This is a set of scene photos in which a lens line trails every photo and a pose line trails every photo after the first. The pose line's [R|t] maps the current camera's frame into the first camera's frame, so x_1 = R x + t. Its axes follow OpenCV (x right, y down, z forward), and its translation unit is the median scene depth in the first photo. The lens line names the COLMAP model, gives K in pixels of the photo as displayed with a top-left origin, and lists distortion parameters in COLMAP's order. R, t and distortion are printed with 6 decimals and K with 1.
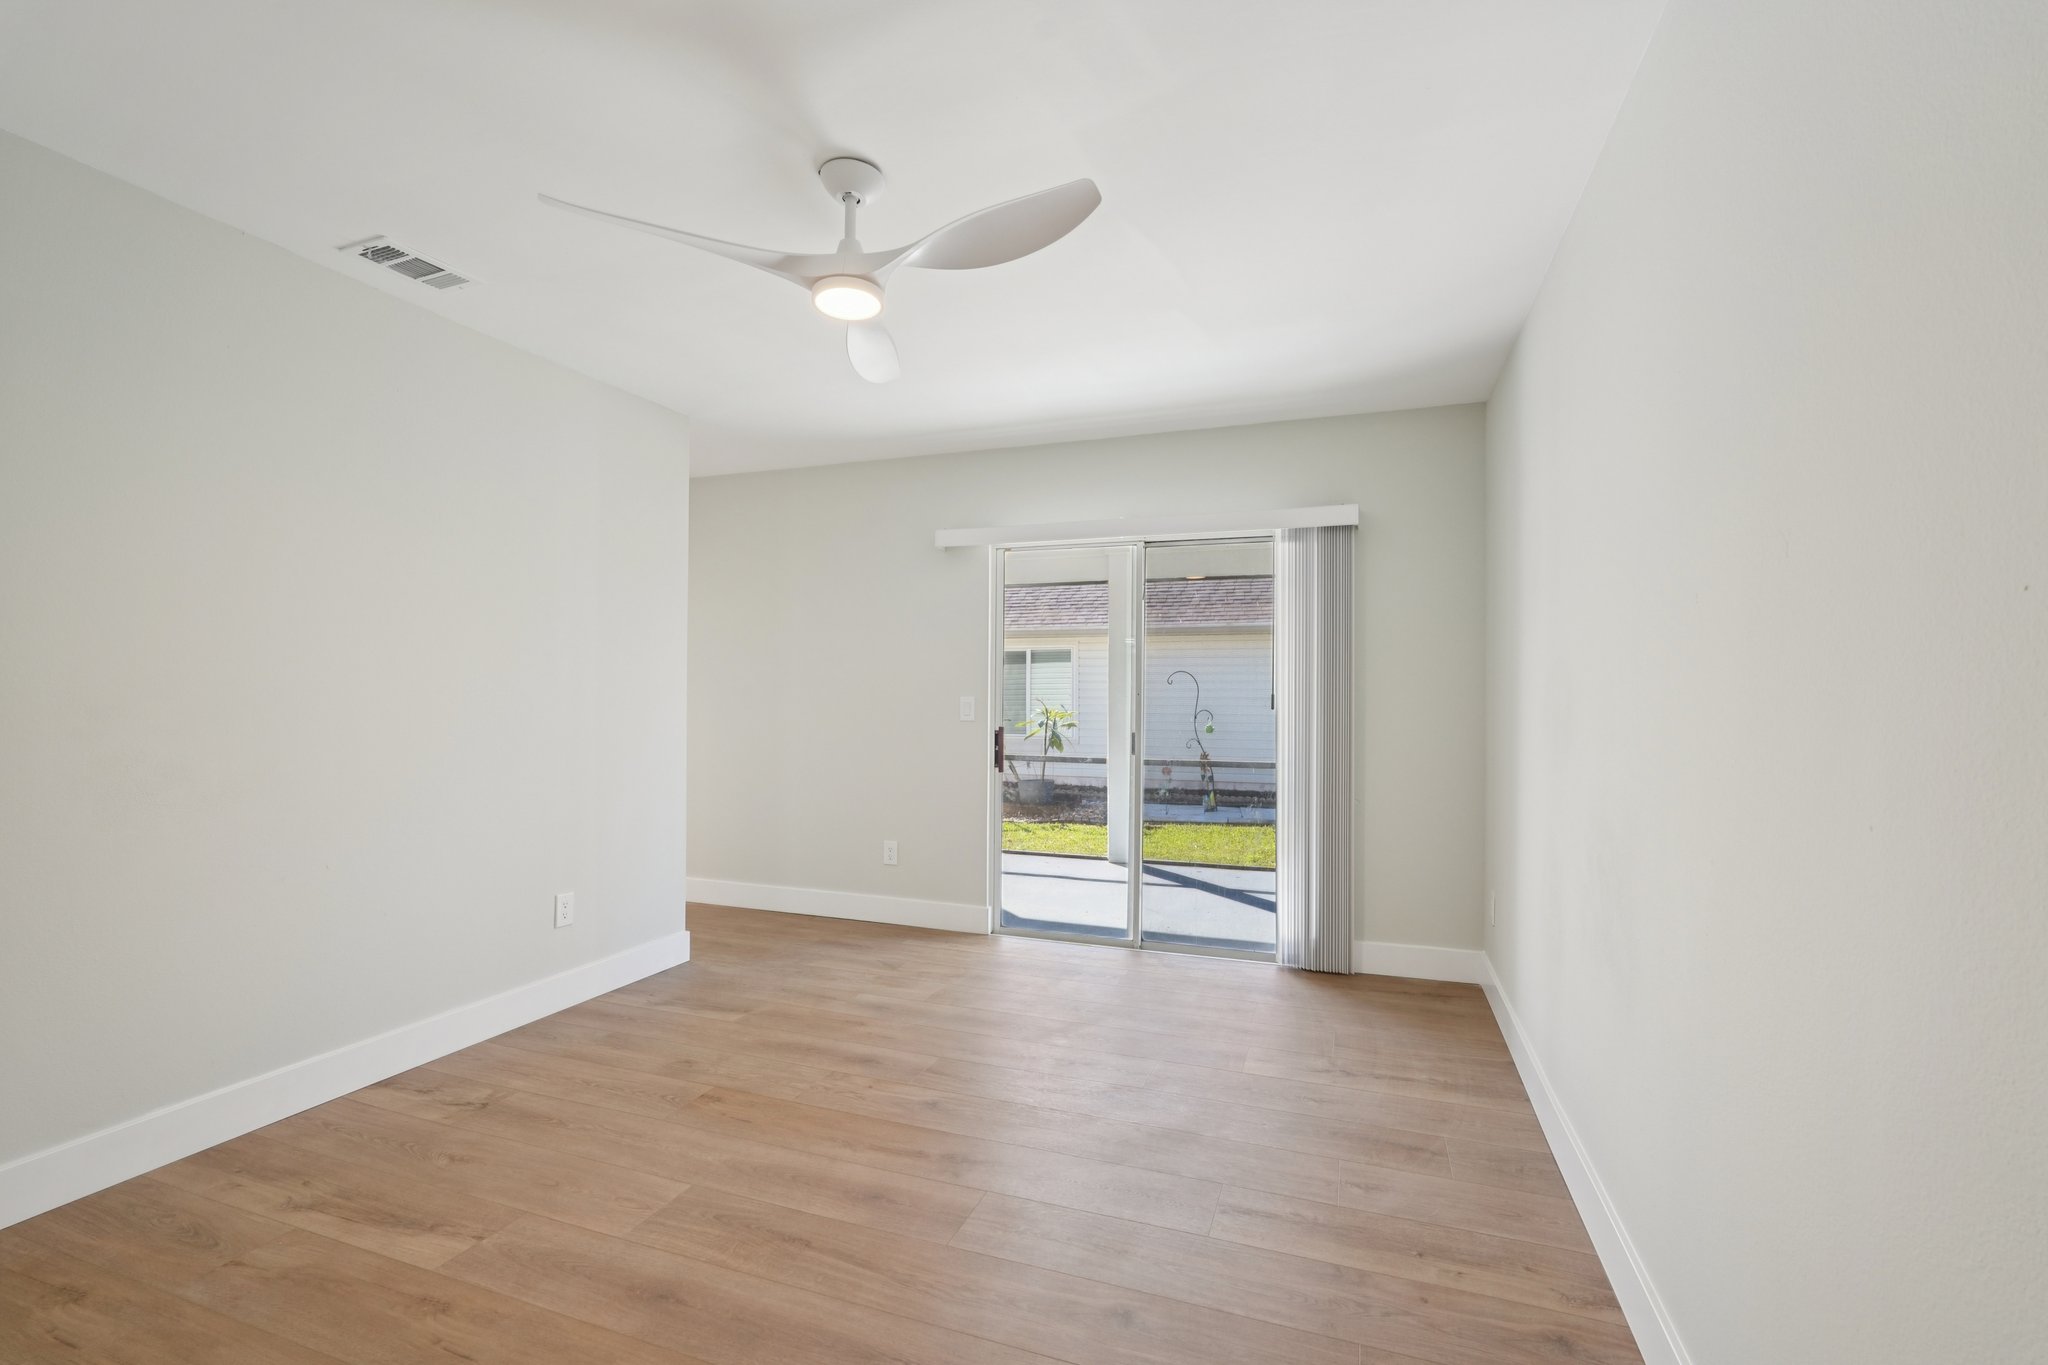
lens RADIAL K [[893.1, 0, 1020.8], [0, 893.1, 693.5], [0, 0, 1]] dist [-0.003414, 0.002622]
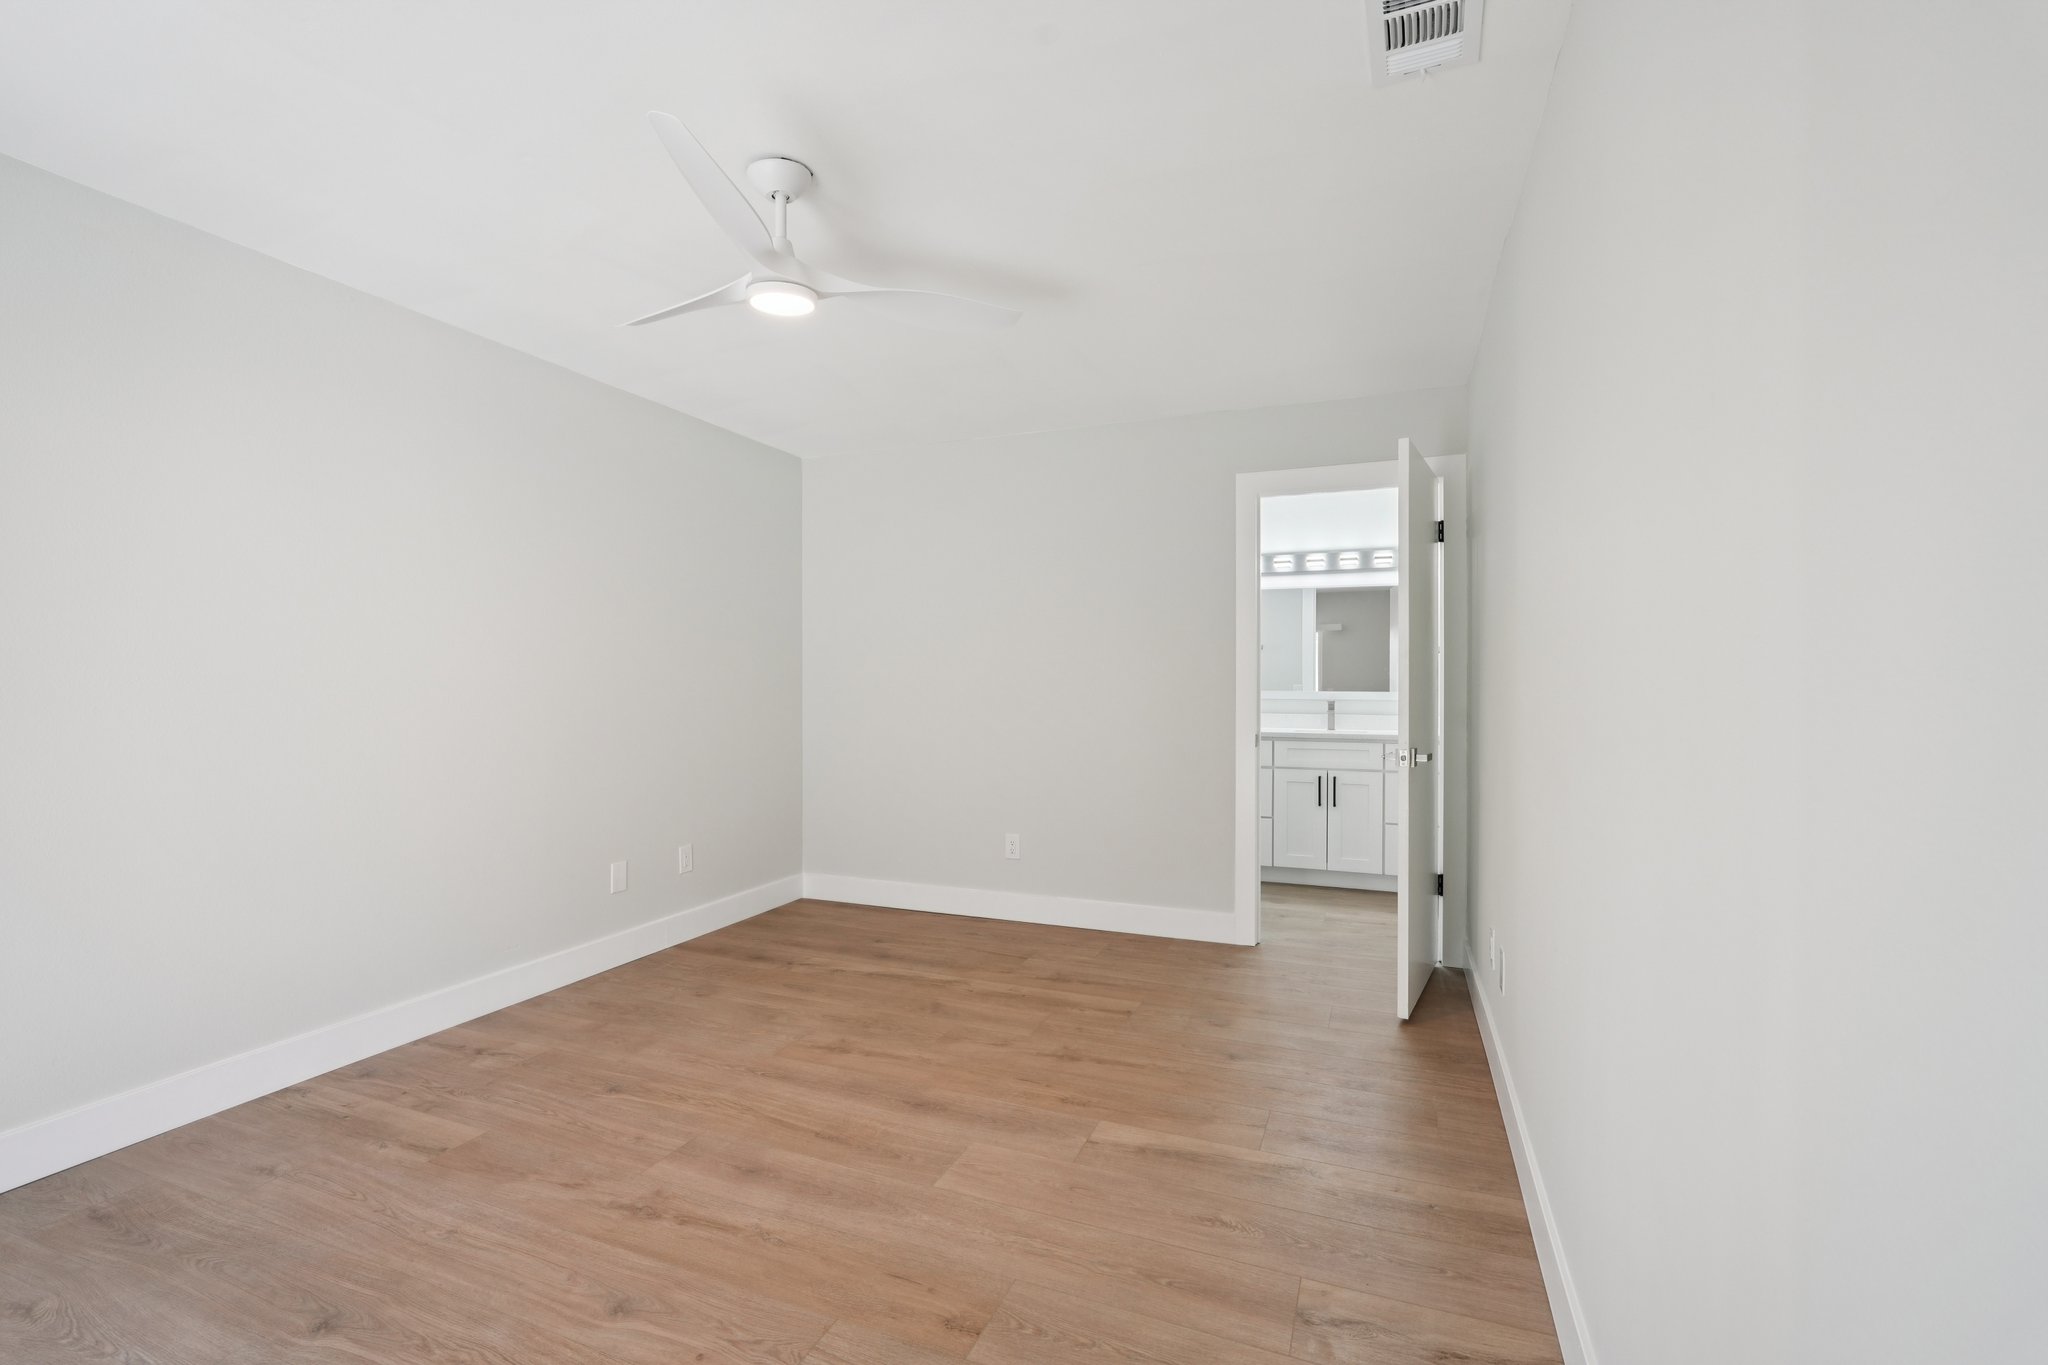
lens RADIAL K [[893.1, 0, 1020.5], [0, 893.1, 687.7], [0, 0, 1]] dist [-0.003414, 0.002622]
pose [[-0.999498, -0.000932, 0.031665, -0.526489], [-0.000889, 0.999999, 0.001388, 0.005240], [-0.031666, 0.001359, -0.999498, 2.098358]]
